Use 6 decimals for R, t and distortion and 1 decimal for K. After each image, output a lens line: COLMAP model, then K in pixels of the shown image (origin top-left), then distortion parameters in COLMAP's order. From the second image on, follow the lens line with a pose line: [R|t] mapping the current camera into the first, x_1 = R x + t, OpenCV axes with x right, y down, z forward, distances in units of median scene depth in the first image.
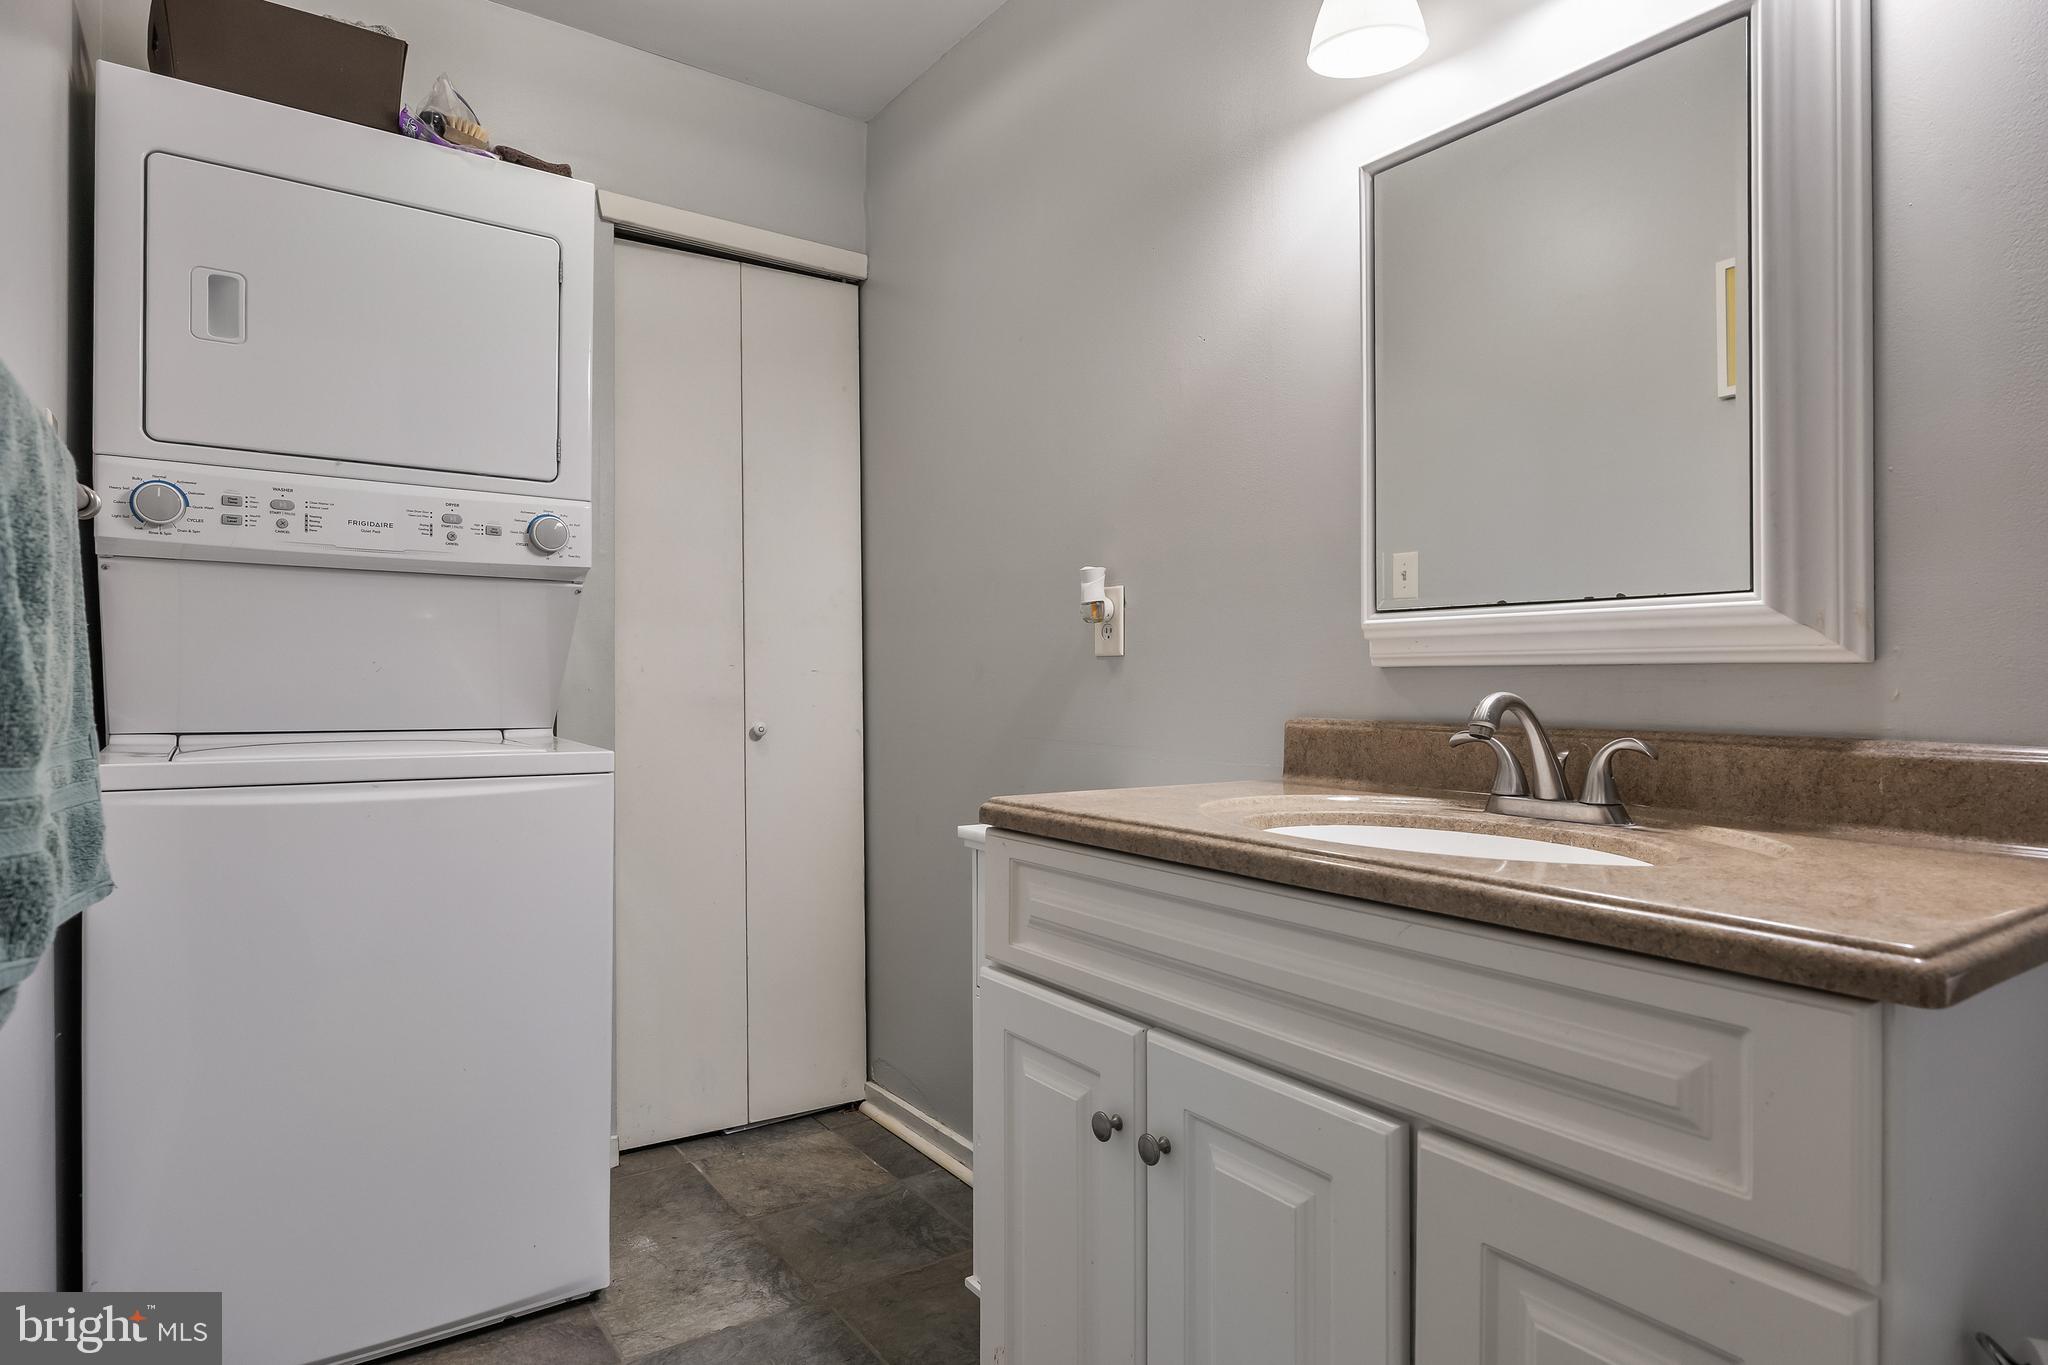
lens RADIAL K [[1159.3, 0, 1024.0], [0, 1159.3, 682.5], [0, 0, 1]] dist [-0.002505, -0.000338]
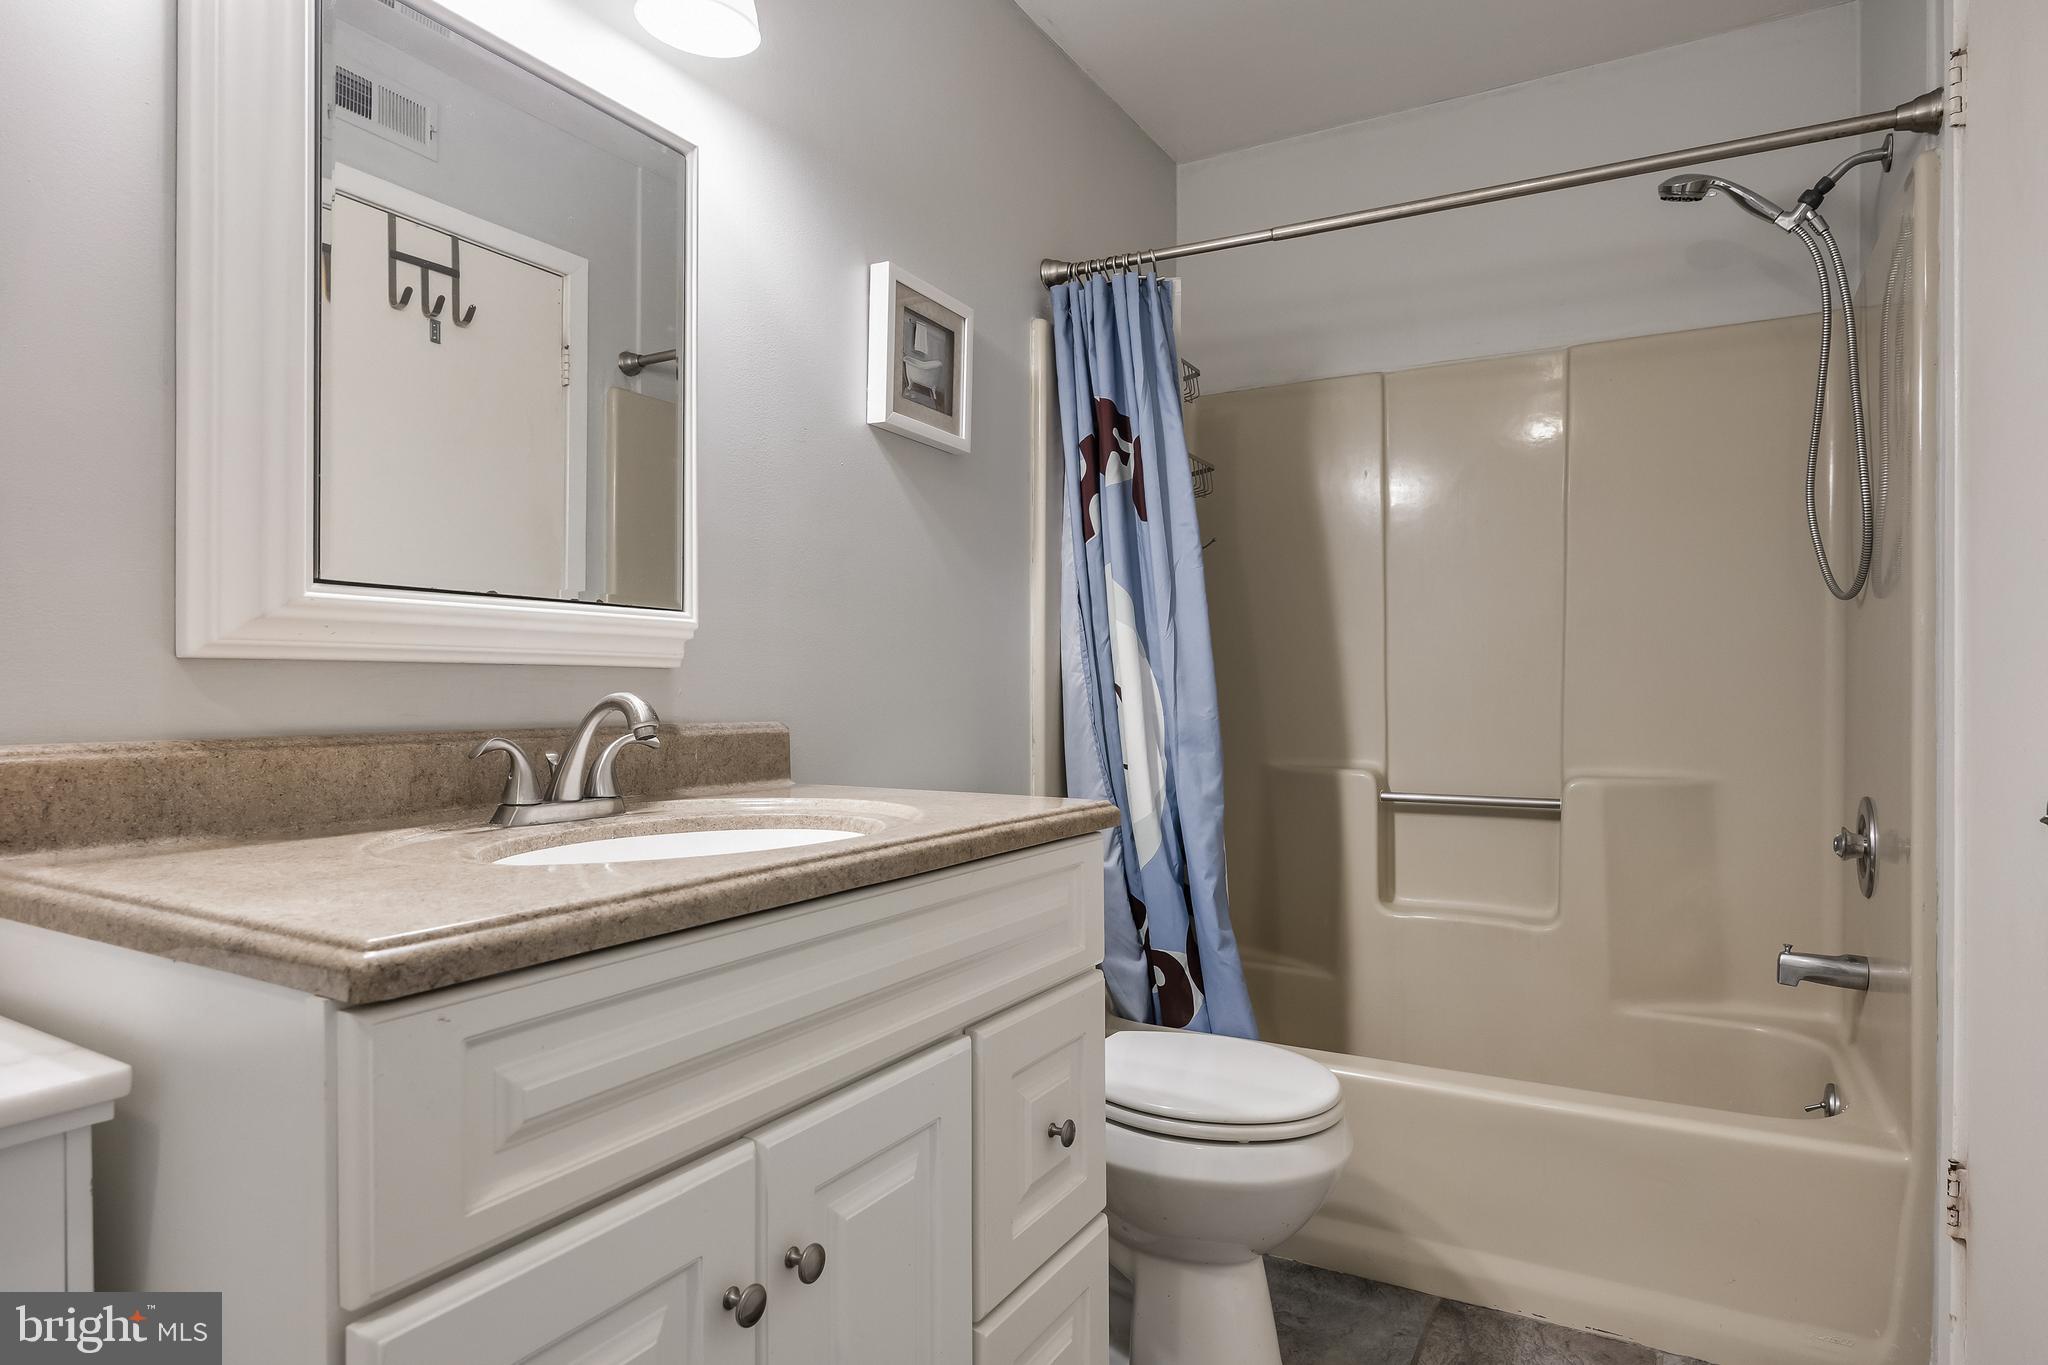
lens RADIAL K [[1159.3, 0, 1024.0], [0, 1159.3, 682.5], [0, 0, 1]] dist [-0.002505, -0.000338]
pose [[-0.436747, -0.001443, 0.899583, -0.600648], [-0.003986, 0.999992, -0.000331, -0.001294], [-0.899576, -0.003730, -0.436749, 1.074440]]
